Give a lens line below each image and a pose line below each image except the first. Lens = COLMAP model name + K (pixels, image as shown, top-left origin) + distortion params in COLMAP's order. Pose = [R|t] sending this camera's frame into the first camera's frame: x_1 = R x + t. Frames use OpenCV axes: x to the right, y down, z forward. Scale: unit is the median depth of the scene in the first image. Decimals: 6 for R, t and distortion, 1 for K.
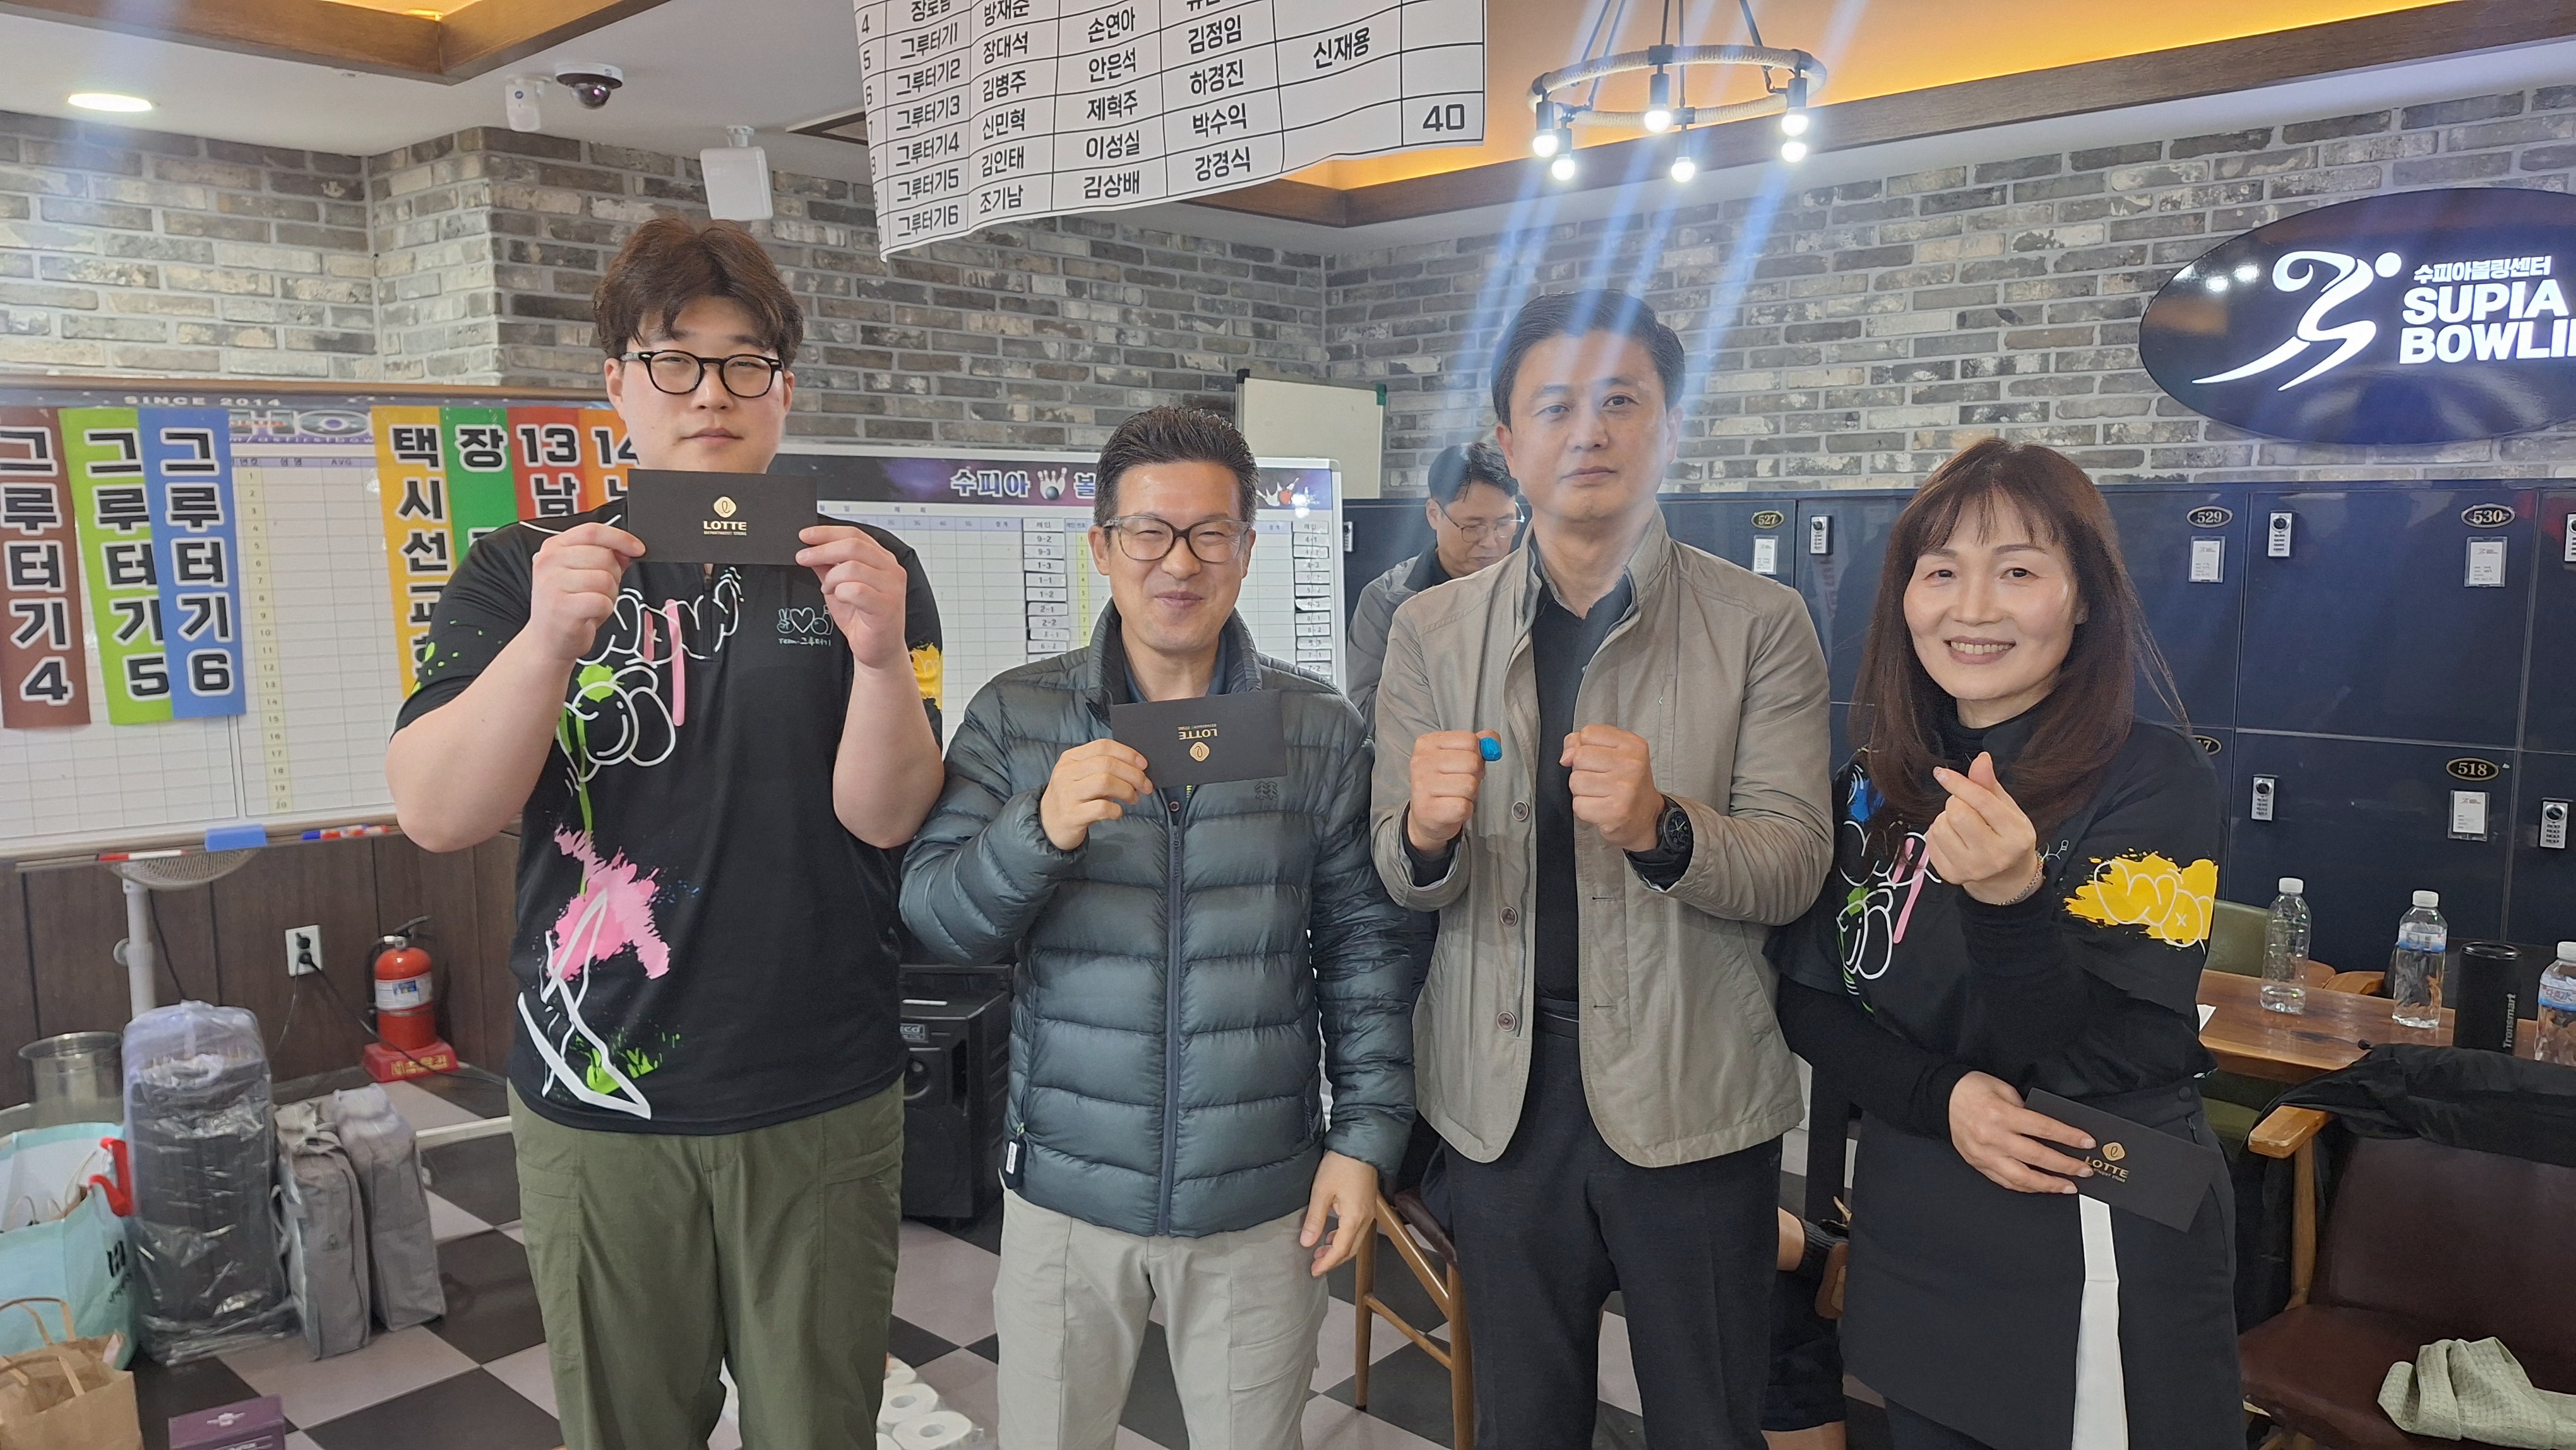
lens RADIAL K [[1791.7, 0, 1263.9], [0, 1791.7, 757.6], [0, 0, 1]] dist [0.067995, -0.111929]
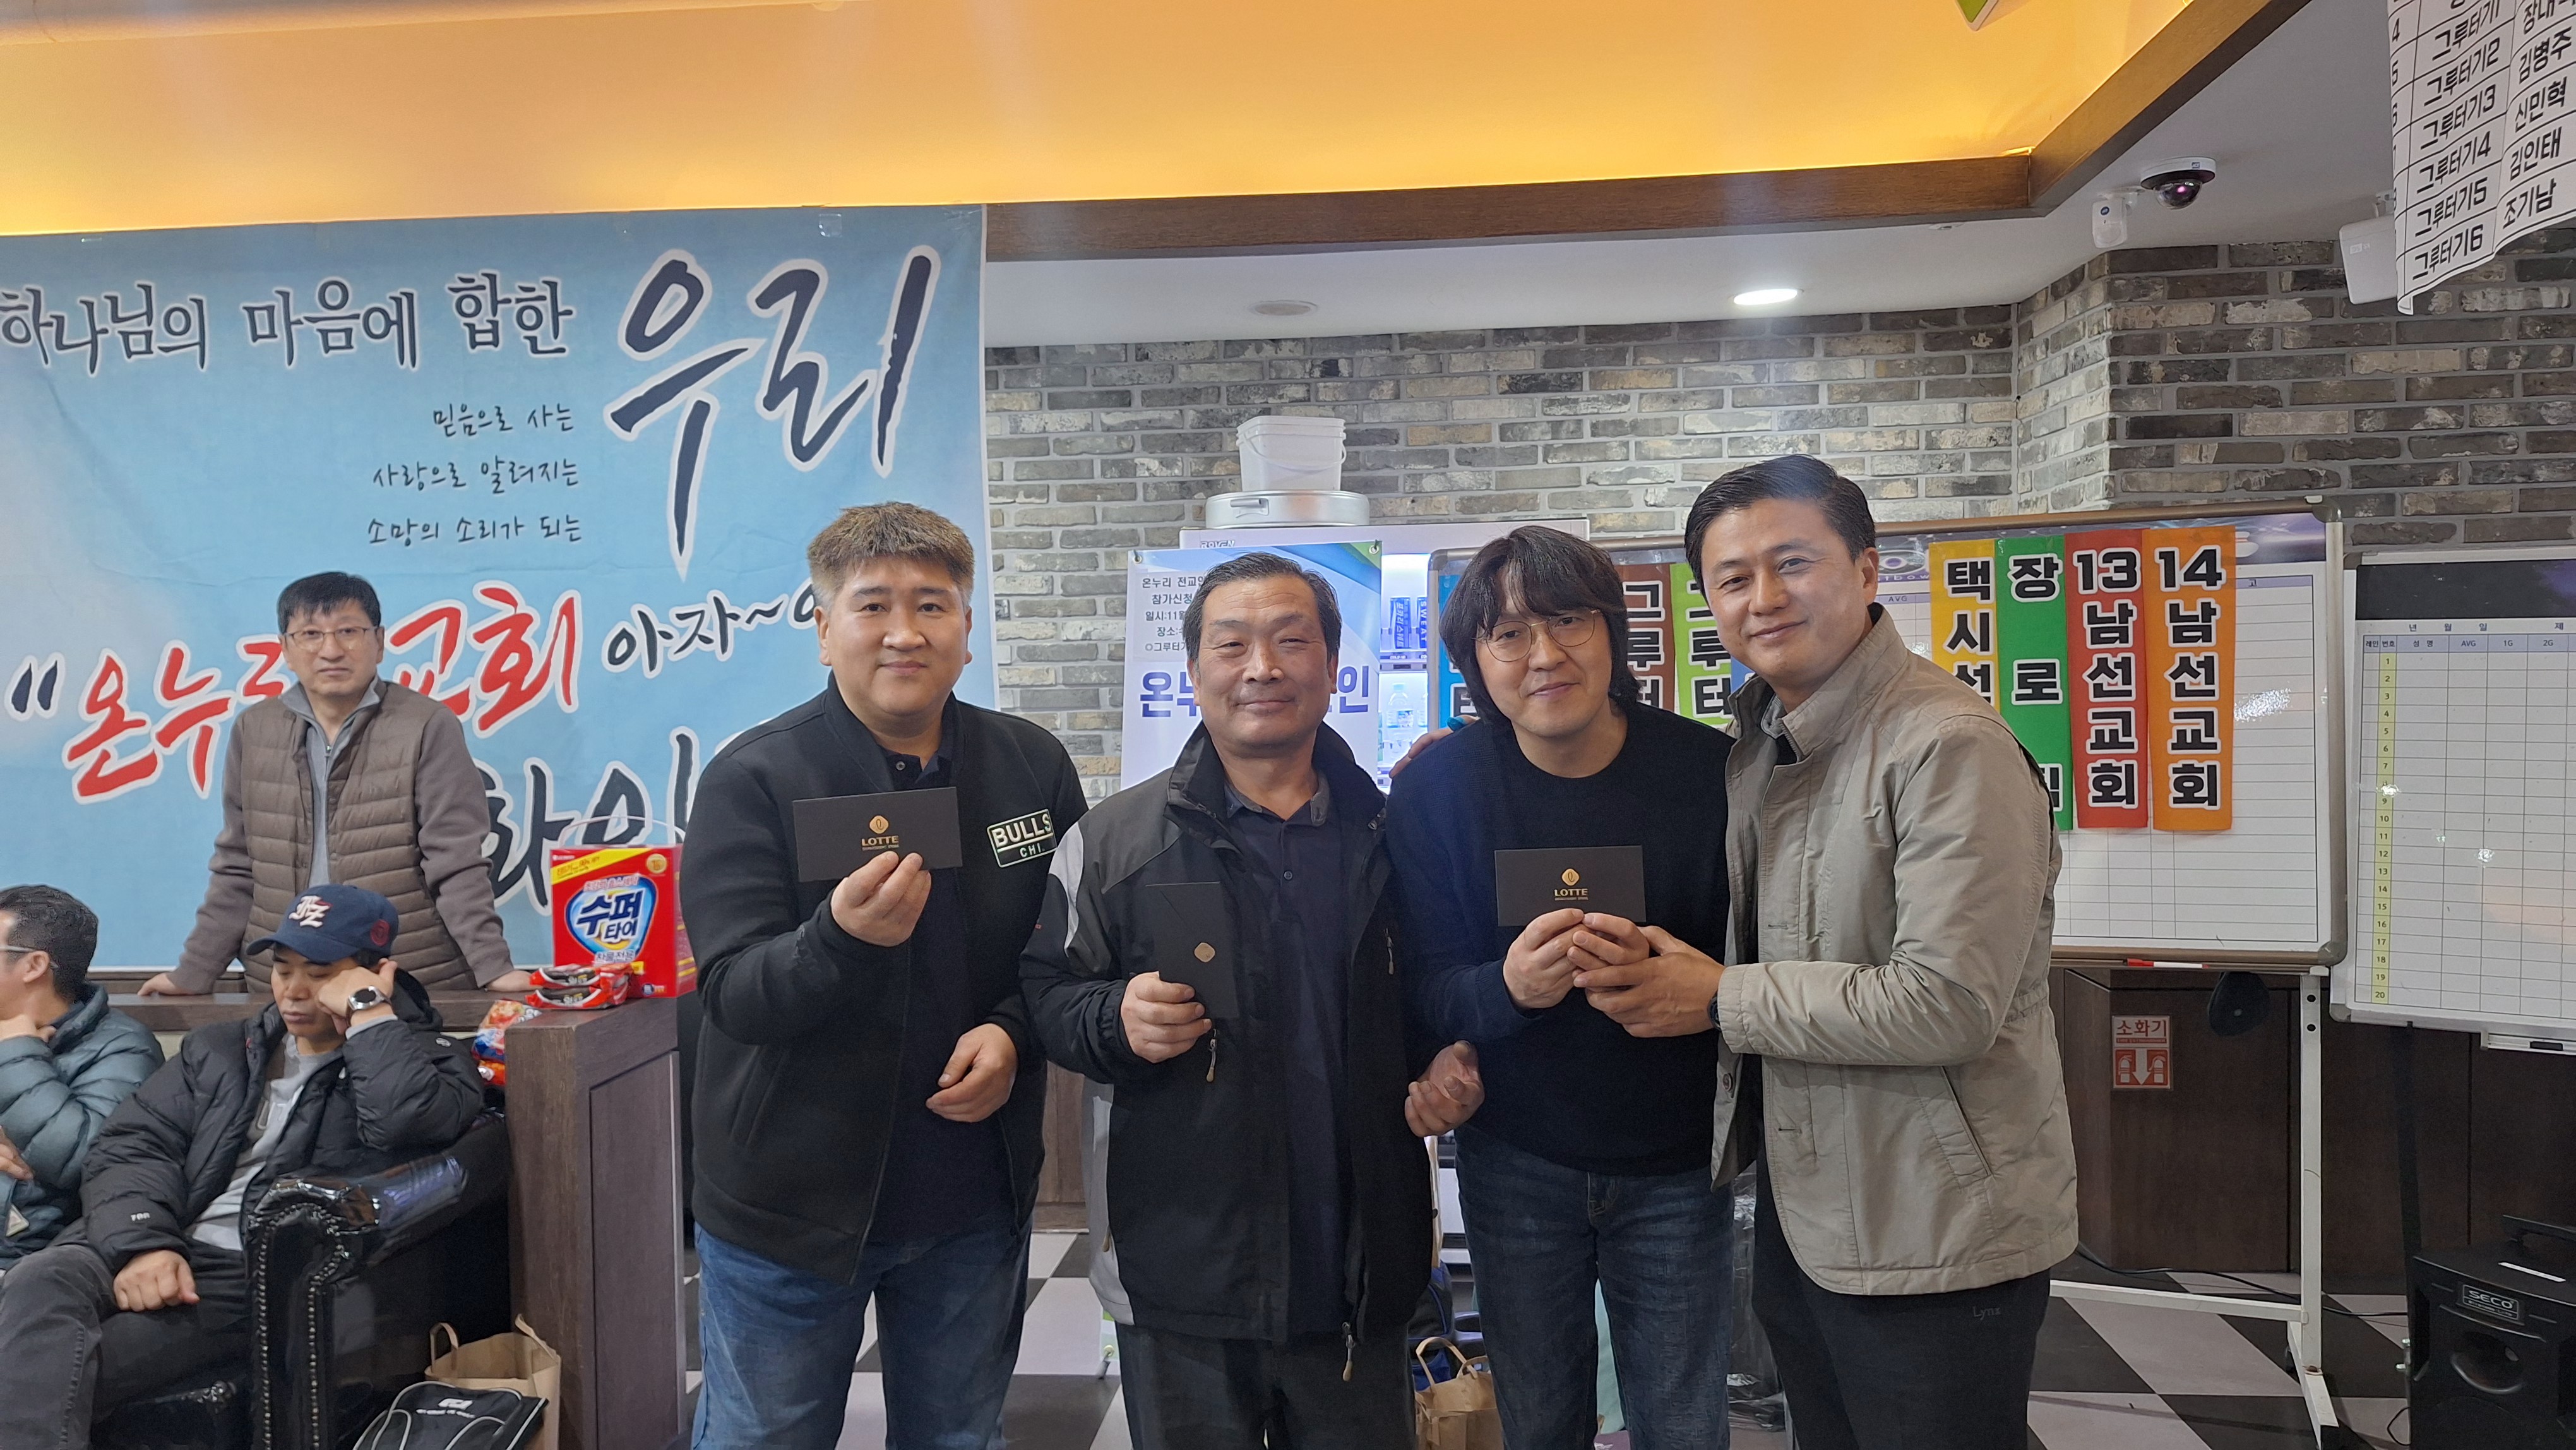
lens RADIAL K [[1745.6, 0, 1249.6], [0, 1745.6, 791.6], [0, 0, 1]] dist [0.009126, -0.037792]
pose [[0.568452, 0.043528, -0.821564, 0.086643], [-0.089566, 0.995938, -0.009206, -0.008048], [0.817827, 0.078817, 0.570042, 0.104119]]
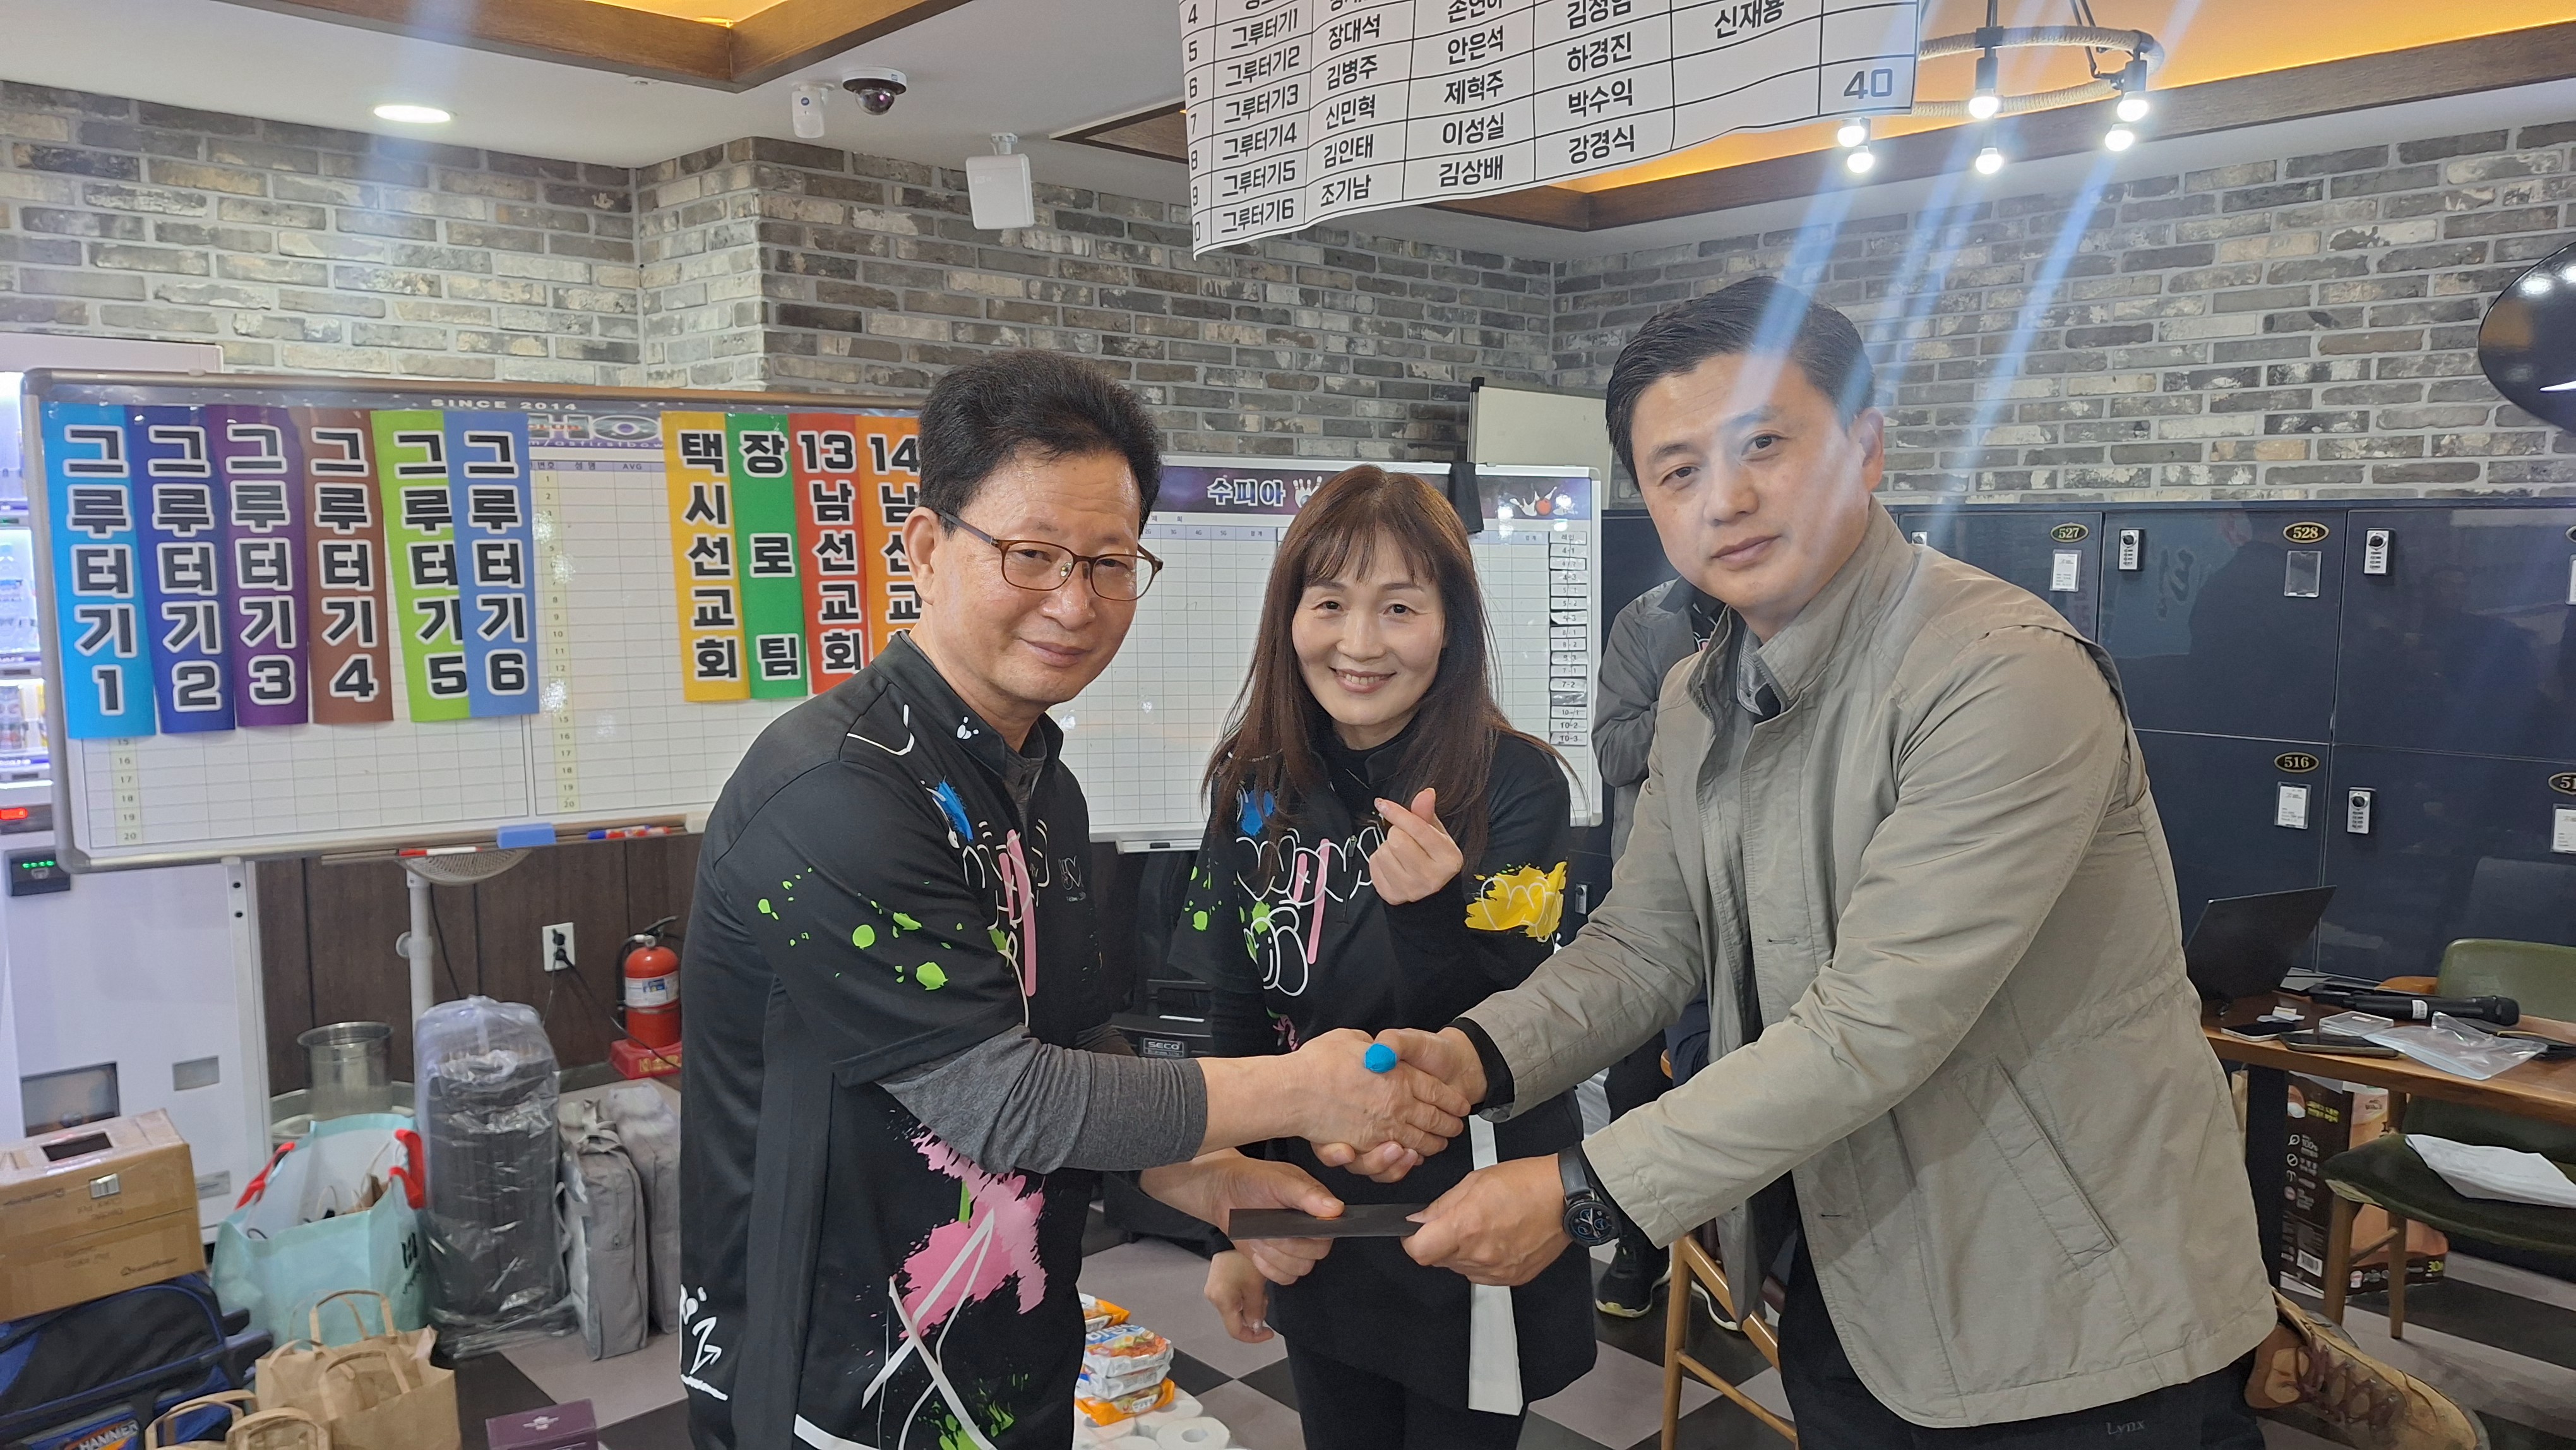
lens RADIAL K [[1777.3, 0, 1227.0], [0, 1777.3, 759.5], [0, 0, 1]] dist [0.076240, -0.113541]
pose [[0.995447, 0.018903, -0.093420, -0.065577], [-0.019633, 0.999783, -0.006900, 0.000615], [0.093269, 0.008703, 0.995603, 0.028268]]
